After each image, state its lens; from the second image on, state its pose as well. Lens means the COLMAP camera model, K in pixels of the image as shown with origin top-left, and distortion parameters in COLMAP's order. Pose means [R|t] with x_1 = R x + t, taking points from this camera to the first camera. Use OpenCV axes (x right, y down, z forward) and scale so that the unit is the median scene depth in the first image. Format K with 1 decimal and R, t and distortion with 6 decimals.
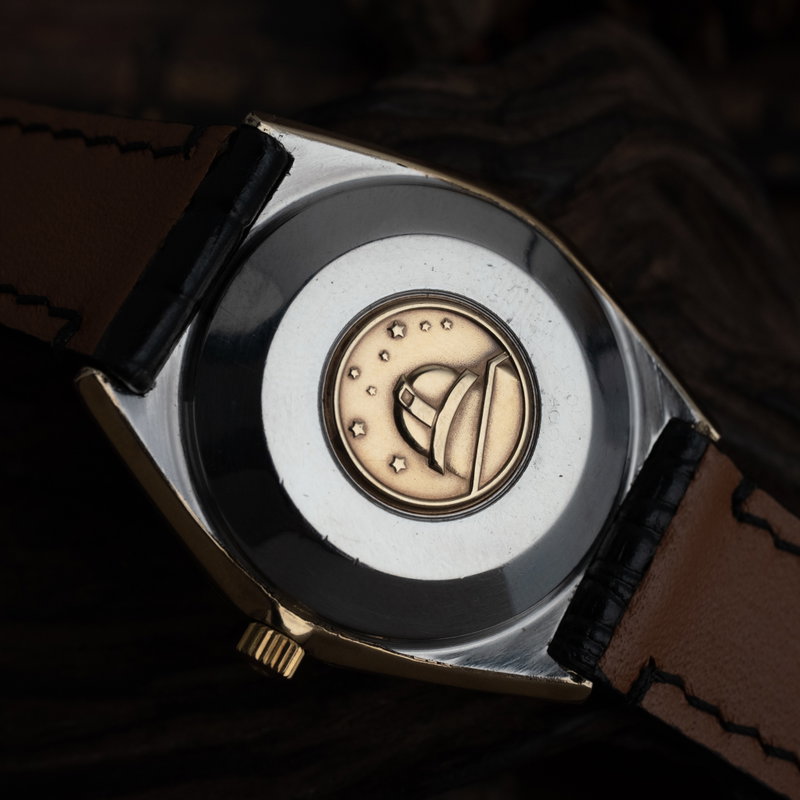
lens RADIAL K [[1449.5, 0, 400.0], [0, 1449.5, 400.0], [0, 0, 1]] dist [0.047398, -0.005186]
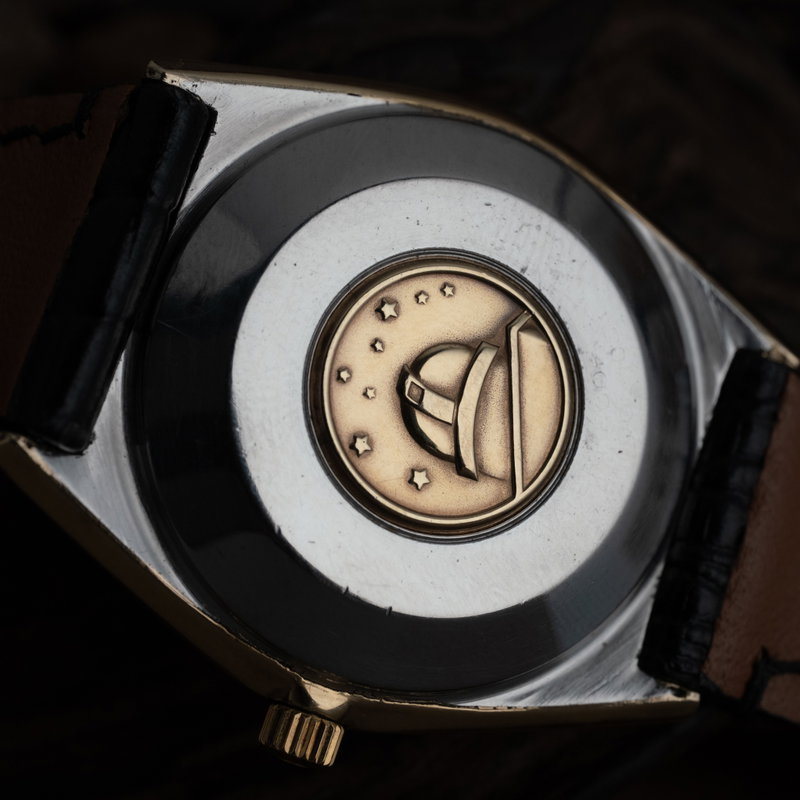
lens RADIAL K [[1449.5, 0, 400.0], [0, 1449.5, 400.0], [0, 0, 1]] dist [0.047398, -0.005186]
pose [[0.984409, -0.174904, 0.018667, -0.018298], [0.172816, 0.981480, 0.082656, -0.063036], [-0.032778, -0.078142, 0.996403, 0.214349]]
